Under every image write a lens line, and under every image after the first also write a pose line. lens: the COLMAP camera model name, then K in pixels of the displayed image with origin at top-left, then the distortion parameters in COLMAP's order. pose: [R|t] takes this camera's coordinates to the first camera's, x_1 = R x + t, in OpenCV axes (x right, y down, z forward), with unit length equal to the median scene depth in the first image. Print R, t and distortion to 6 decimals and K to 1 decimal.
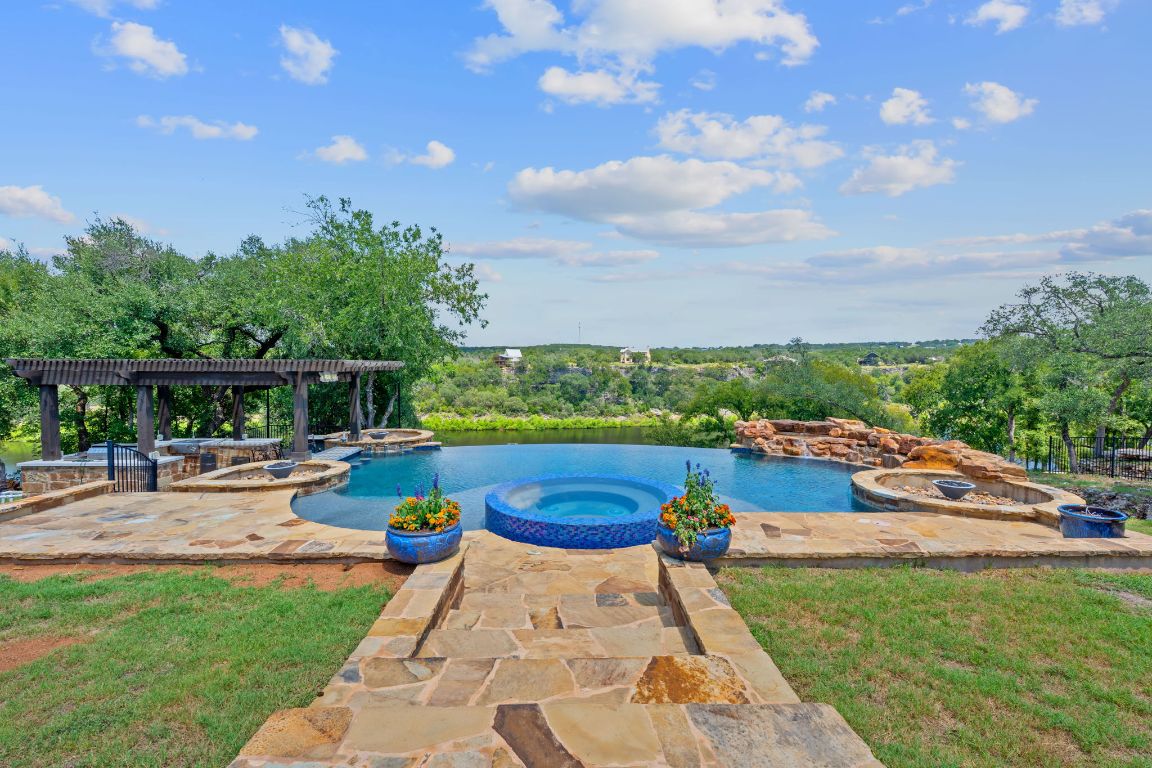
lens RADIAL K [[510.2, 0, 571.5], [0, 510.2, 377.1], [0, 0, 1]] dist [-0.008096, 0.001573]
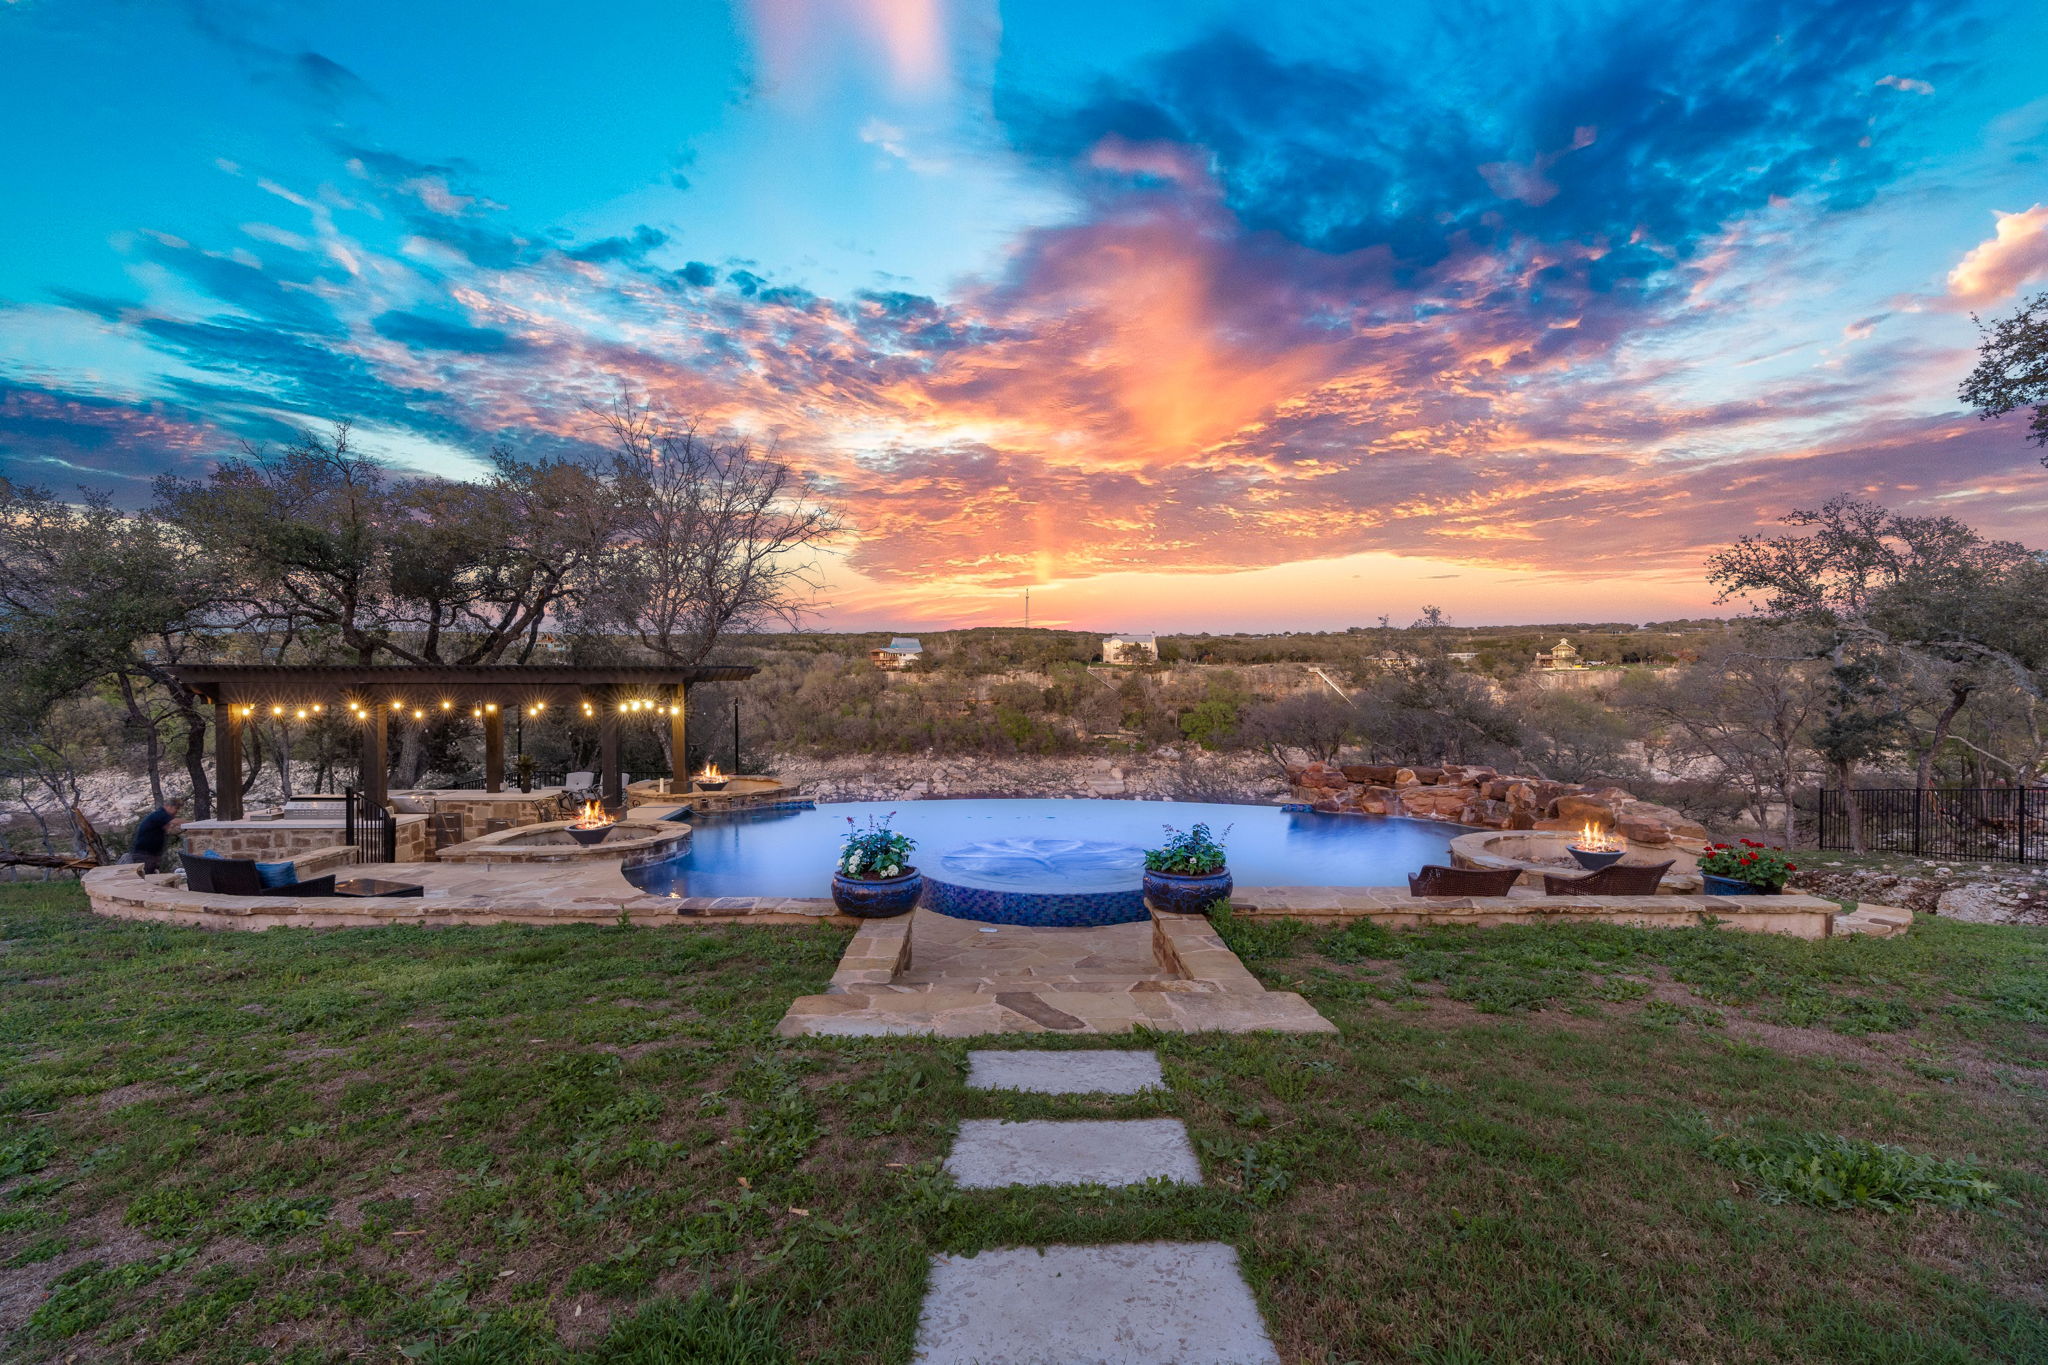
lens RADIAL K [[907.1, 0, 1028.0], [0, 907.1, 675.9], [0, 0, 1]] dist [-0.008096, 0.001573]
pose [[0.999903, -0.001364, 0.013852, -0.018580], [0.001564, 0.999894, -0.014457, -0.002959], [-0.013830, 0.014477, 0.999800, -0.179562]]
